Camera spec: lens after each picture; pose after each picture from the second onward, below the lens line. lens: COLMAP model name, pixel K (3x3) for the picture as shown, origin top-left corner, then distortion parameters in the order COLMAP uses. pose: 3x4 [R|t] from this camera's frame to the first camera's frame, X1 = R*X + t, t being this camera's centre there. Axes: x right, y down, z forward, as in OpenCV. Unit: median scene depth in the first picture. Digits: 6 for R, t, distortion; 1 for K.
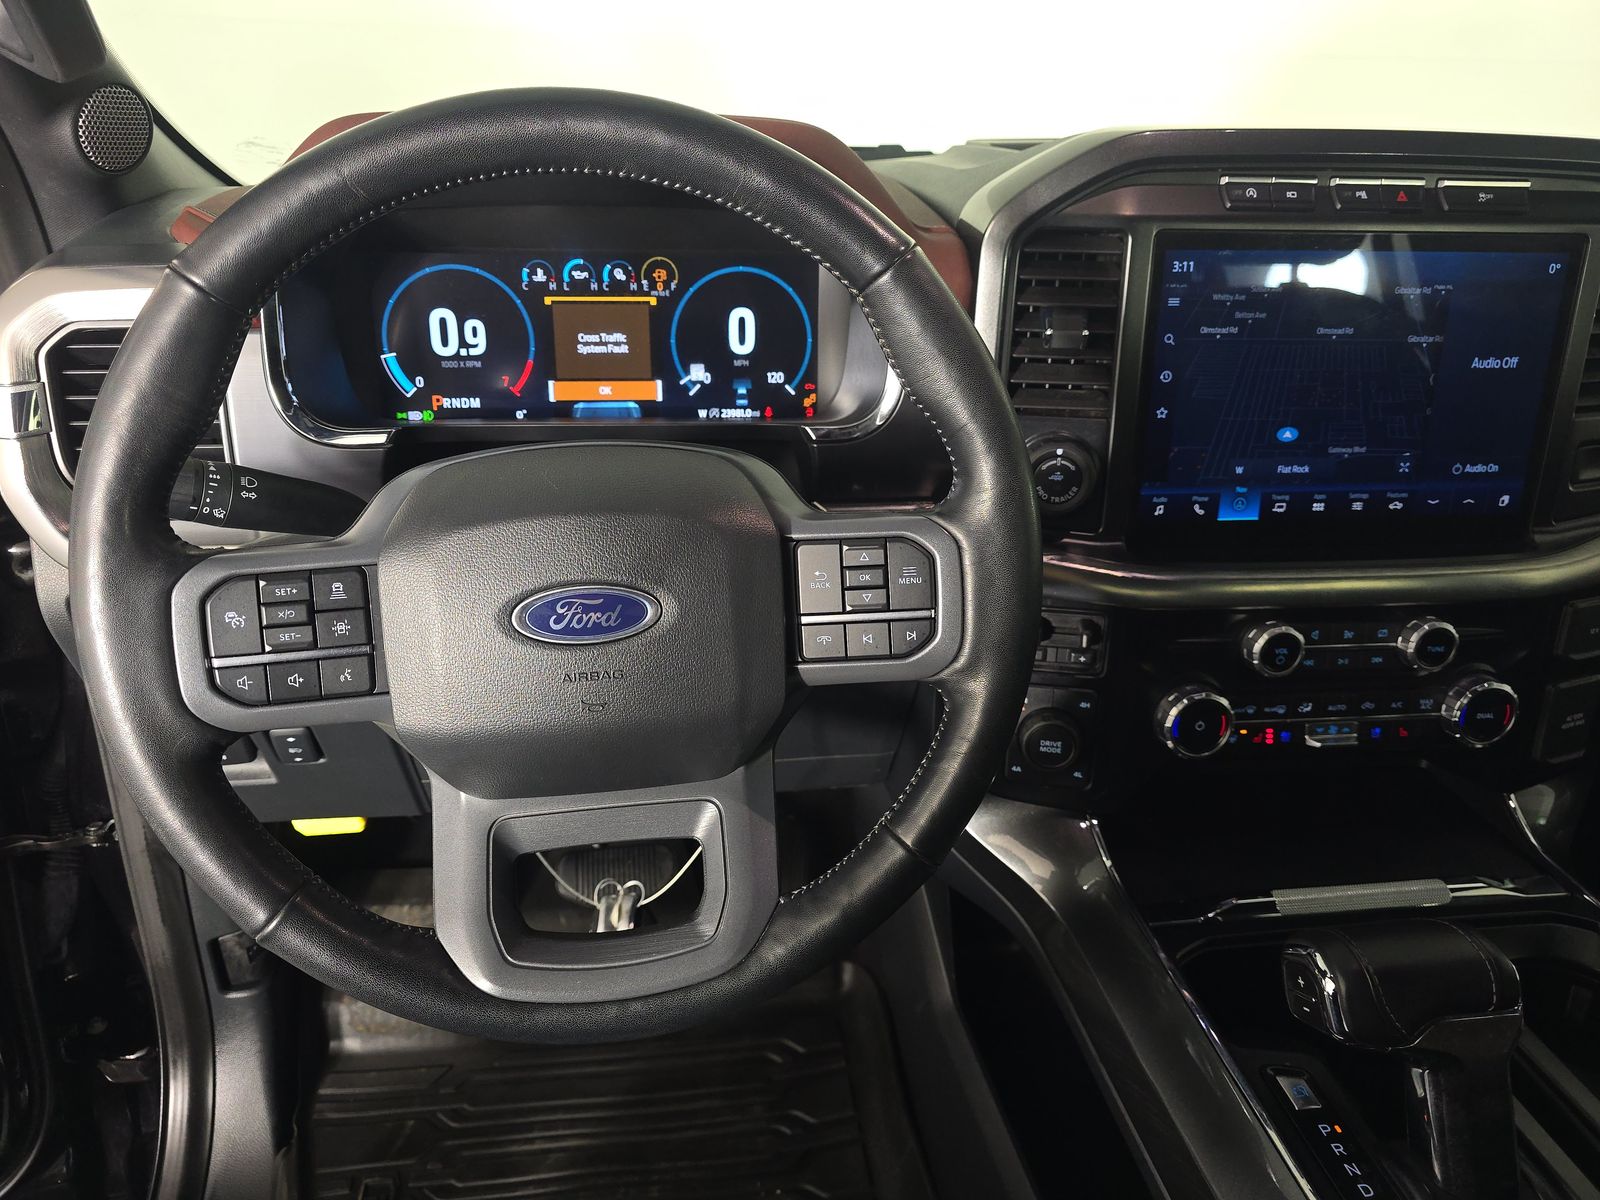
lens RADIAL K [[1056.1, 0, 768.3], [0, 1056.1, 615.6], [0, 0, 1]] dist [0.054259, -0.055060]
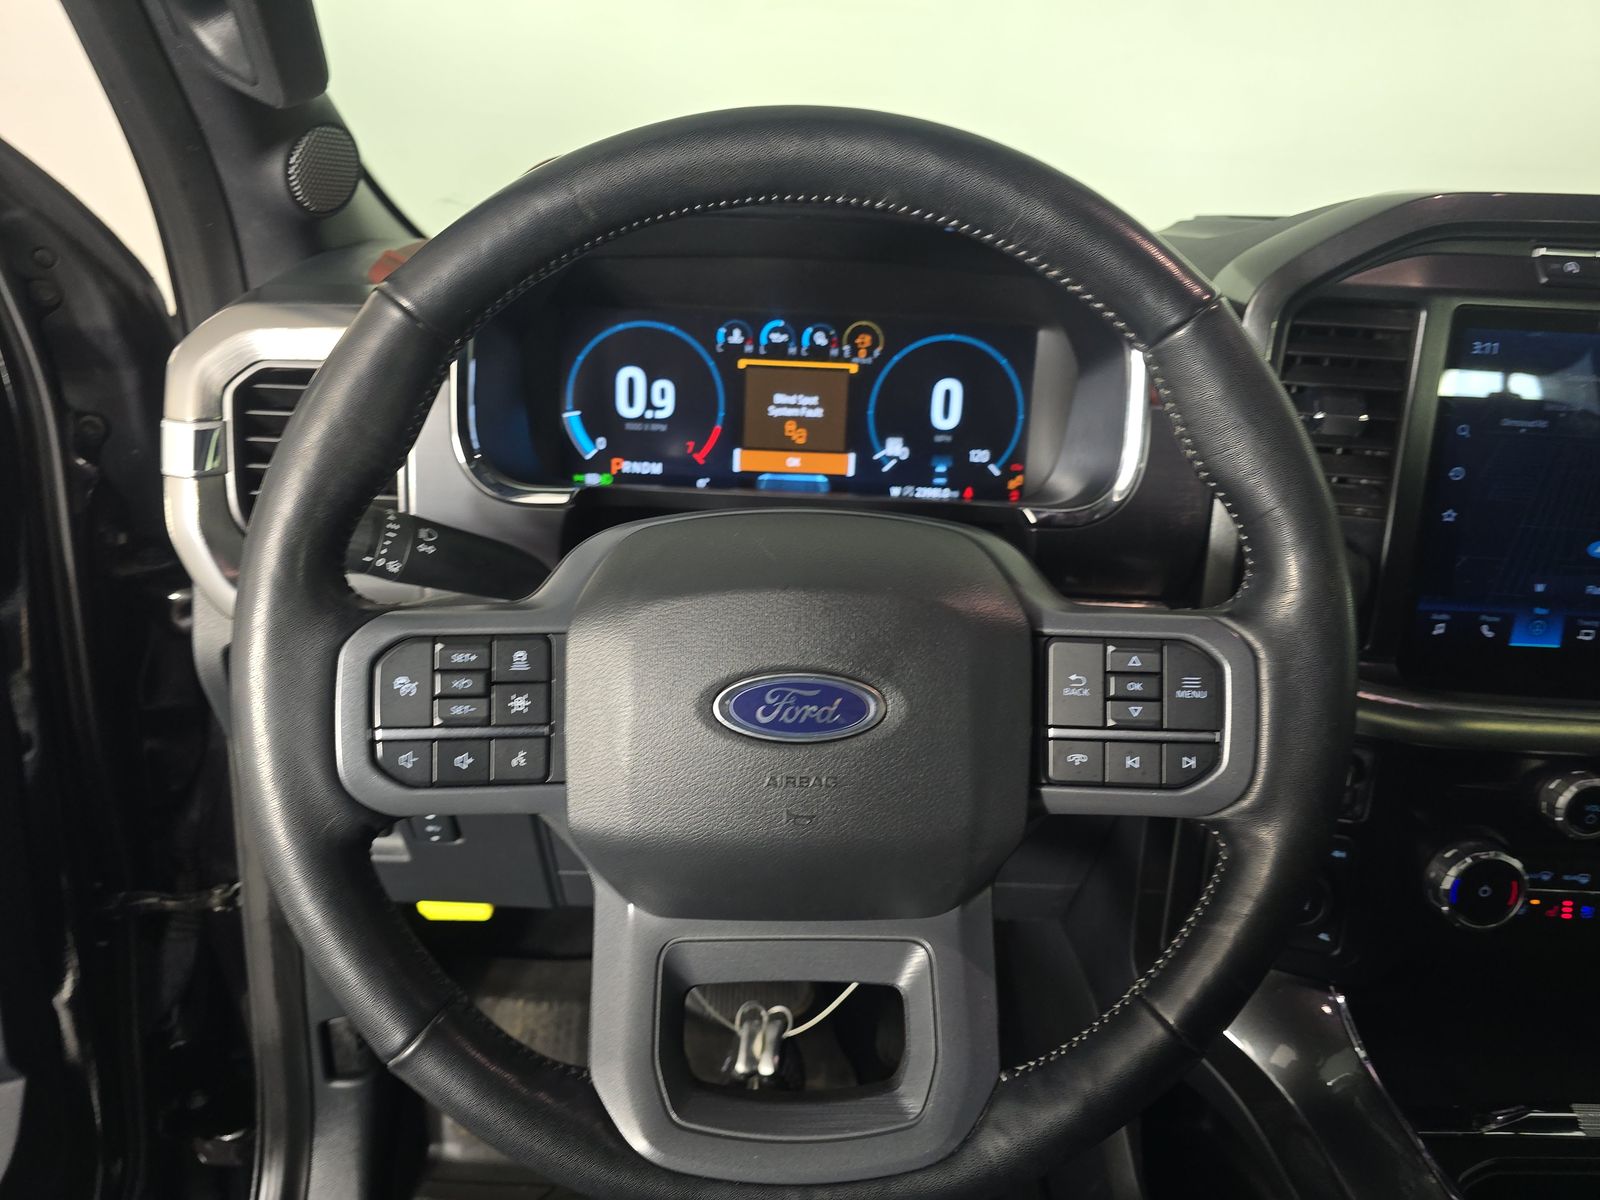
lens RADIAL K [[1056.1, 0, 768.3], [0, 1056.1, 615.6], [0, 0, 1]] dist [0.054259, -0.055060]
pose [[0.992632, 0.061450, -0.104427, -0.074817], [-0.070229, 0.994107, -0.082579, -0.001815], [0.098737, 0.089304, 0.991098, 0.102911]]
